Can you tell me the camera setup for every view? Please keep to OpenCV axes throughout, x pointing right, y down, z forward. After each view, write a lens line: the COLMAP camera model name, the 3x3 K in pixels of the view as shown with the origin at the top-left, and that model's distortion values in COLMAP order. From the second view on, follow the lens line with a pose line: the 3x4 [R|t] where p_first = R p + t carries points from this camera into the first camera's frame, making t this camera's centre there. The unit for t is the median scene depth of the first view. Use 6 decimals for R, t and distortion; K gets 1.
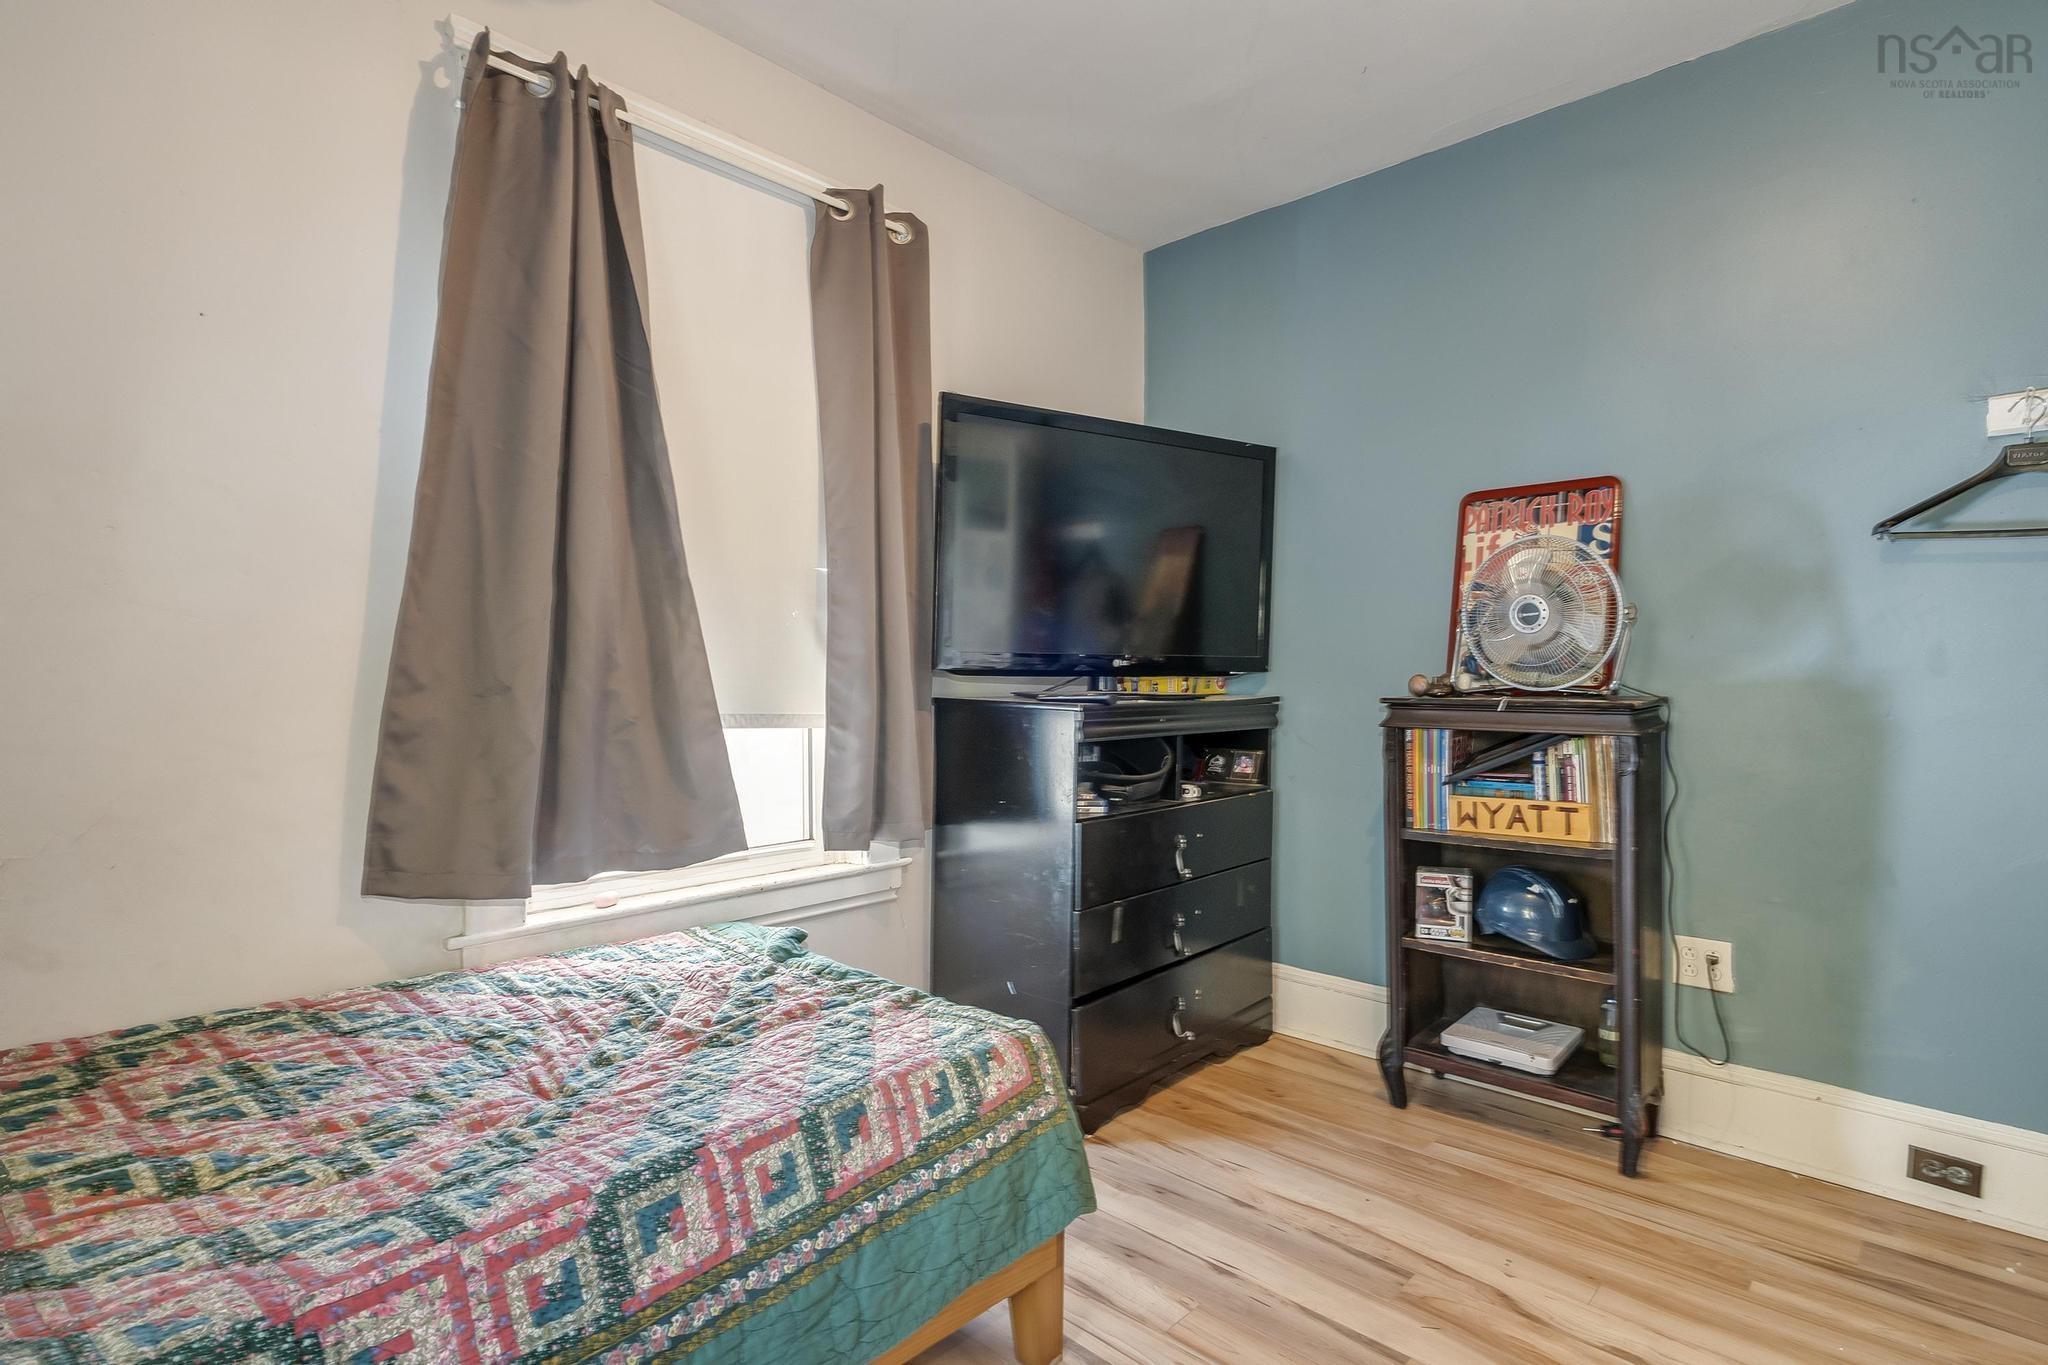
lens RADIAL K [[1019.3, 0, 1039.1], [0, 1019.3, 681.4], [0, 0, 1]] dist [-0.001232, 0.000363]
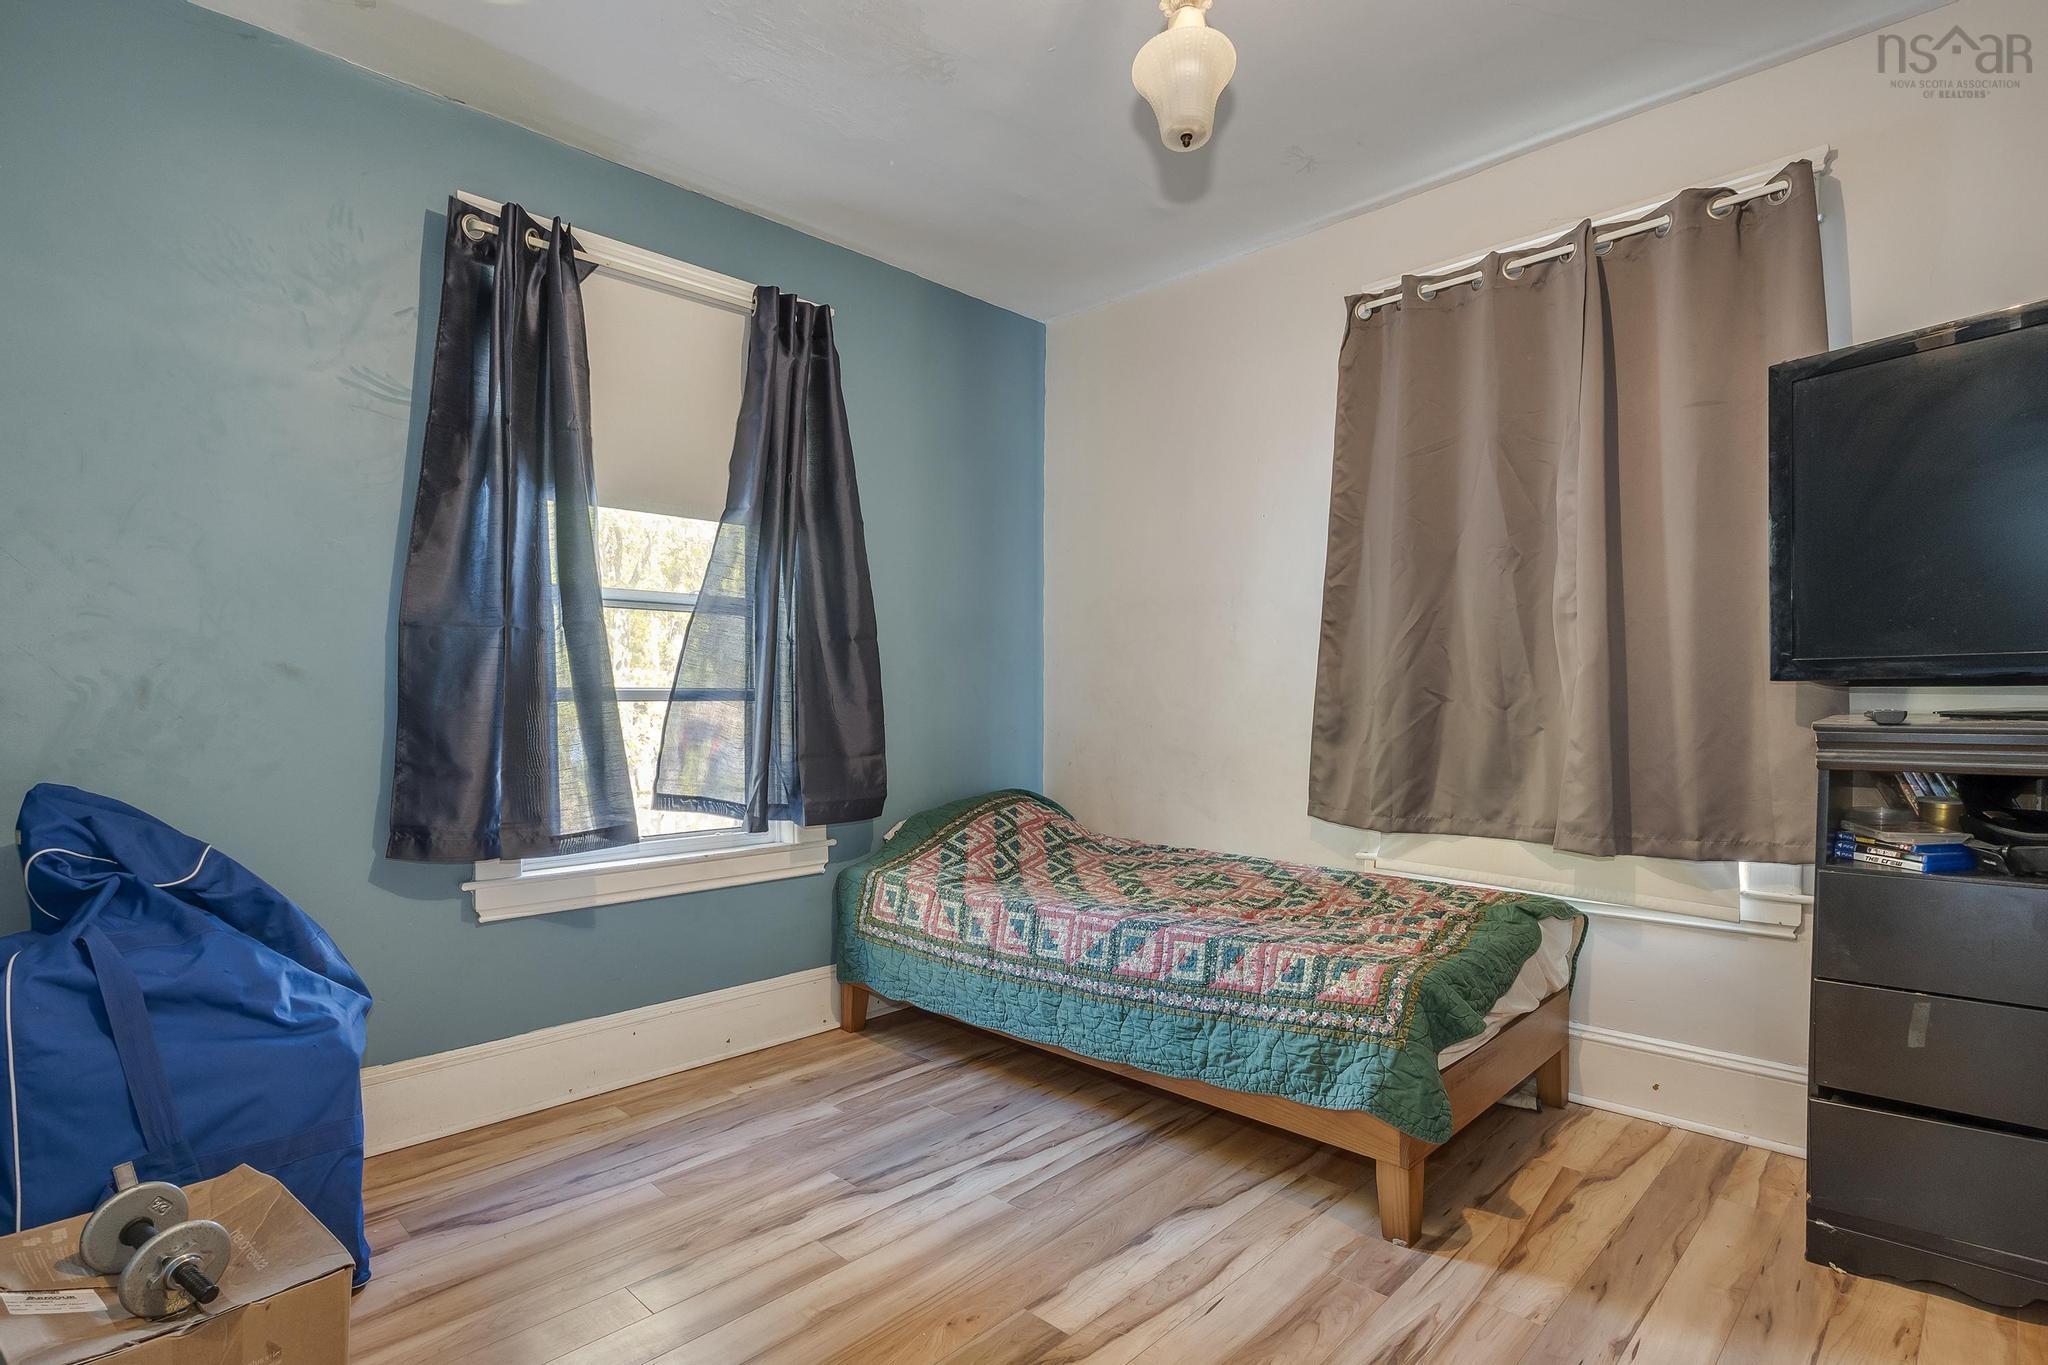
lens RADIAL K [[1019.3, 0, 1039.1], [0, 1019.3, 681.4], [0, 0, 1]] dist [-0.001232, 0.000363]
pose [[-0.013062, -0.023860, -0.999630, 1.638467], [0.001519, 0.999714, -0.023882, 0.014650], [0.999914, -0.001830, -0.013022, 0.740030]]
